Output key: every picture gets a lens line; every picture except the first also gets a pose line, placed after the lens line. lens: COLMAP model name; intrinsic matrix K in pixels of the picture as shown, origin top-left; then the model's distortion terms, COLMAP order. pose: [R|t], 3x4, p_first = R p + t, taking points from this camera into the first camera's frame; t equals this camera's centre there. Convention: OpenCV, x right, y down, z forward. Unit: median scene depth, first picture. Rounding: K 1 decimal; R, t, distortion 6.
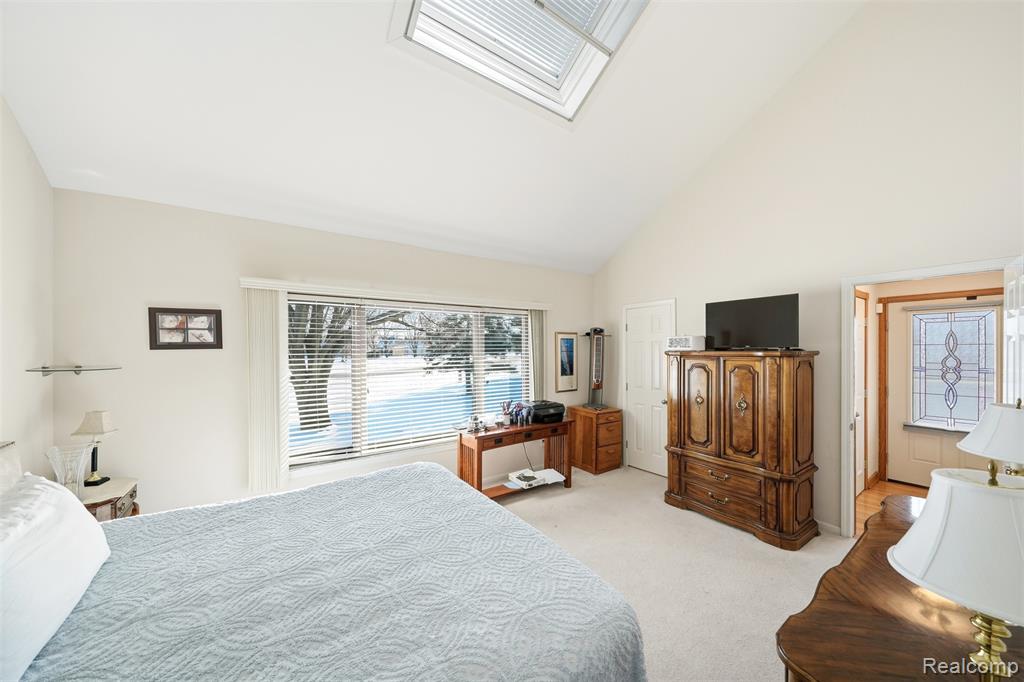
lens RADIAL K [[347.6, 0, 508.6], [0, 347.6, 348.0], [0, 0, 1]] dist [-0.000673, -0.000025]
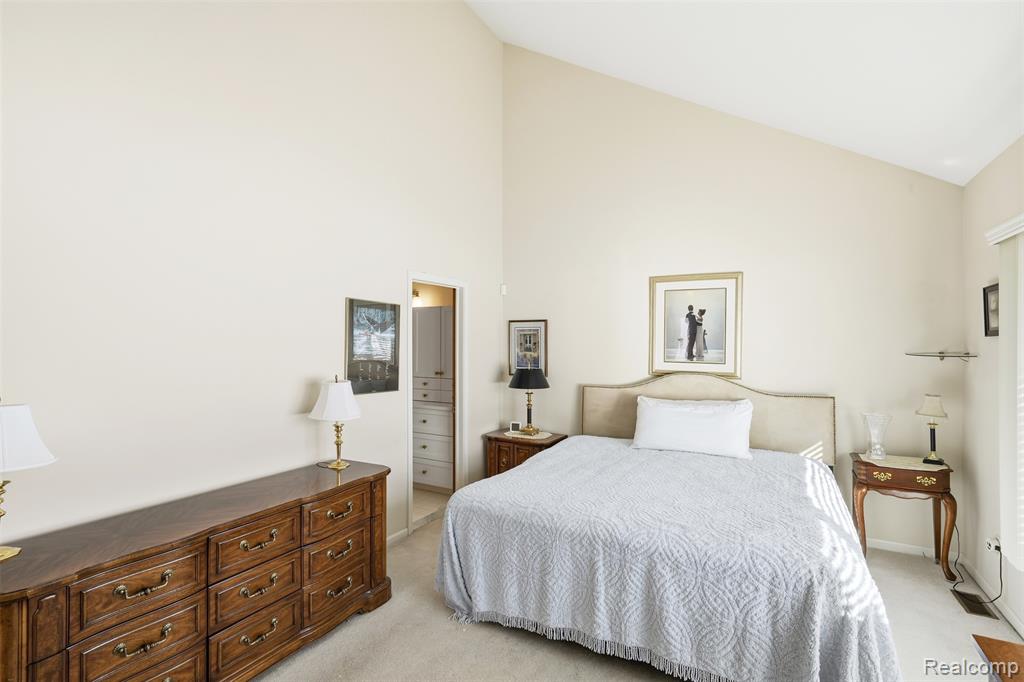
lens RADIAL K [[477.7, 0, 511.9], [0, 477.7, 338.2], [0, 0, 1]] dist [-0.001406, -0.000769]
pose [[-0.901905, -0.000176, -0.431933, 0.507261], [0.005904, 0.999901, -0.012734, 0.016127], [0.431893, -0.014035, -0.901816, 1.463080]]
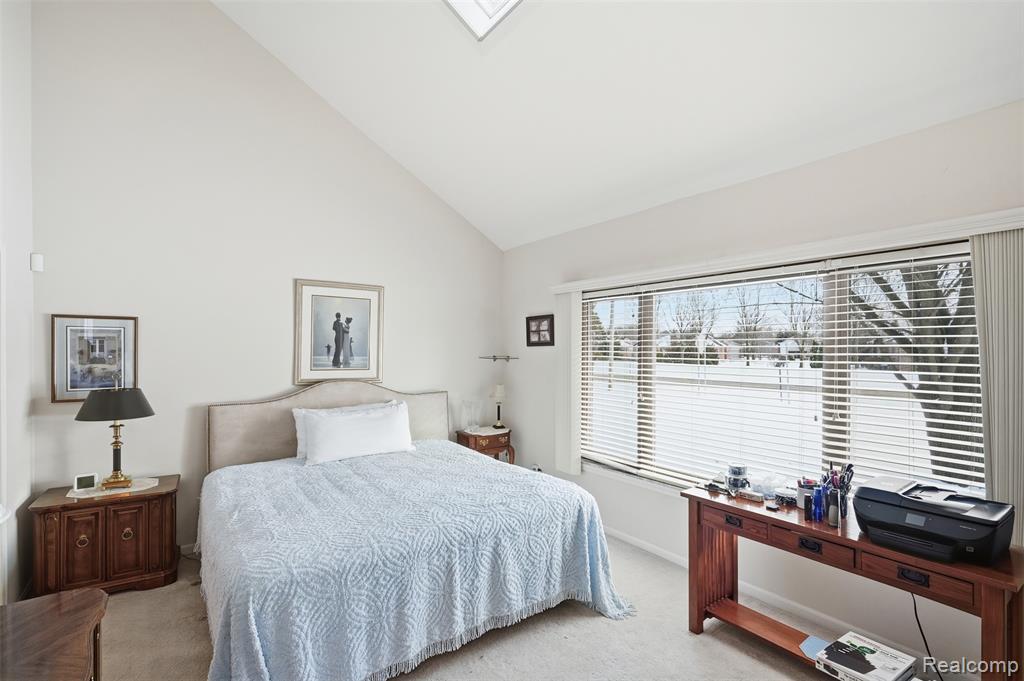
lens RADIAL K [[477.7, 0, 512.8], [0, 477.7, 346.1], [0, 0, 1]] dist [-0.001406, -0.000769]
pose [[0.020026, 0.002371, -0.999797, 0.890550], [0.002008, 0.999995, 0.002412, -0.000998], [0.999797, -0.002056, 0.020021, 0.844651]]
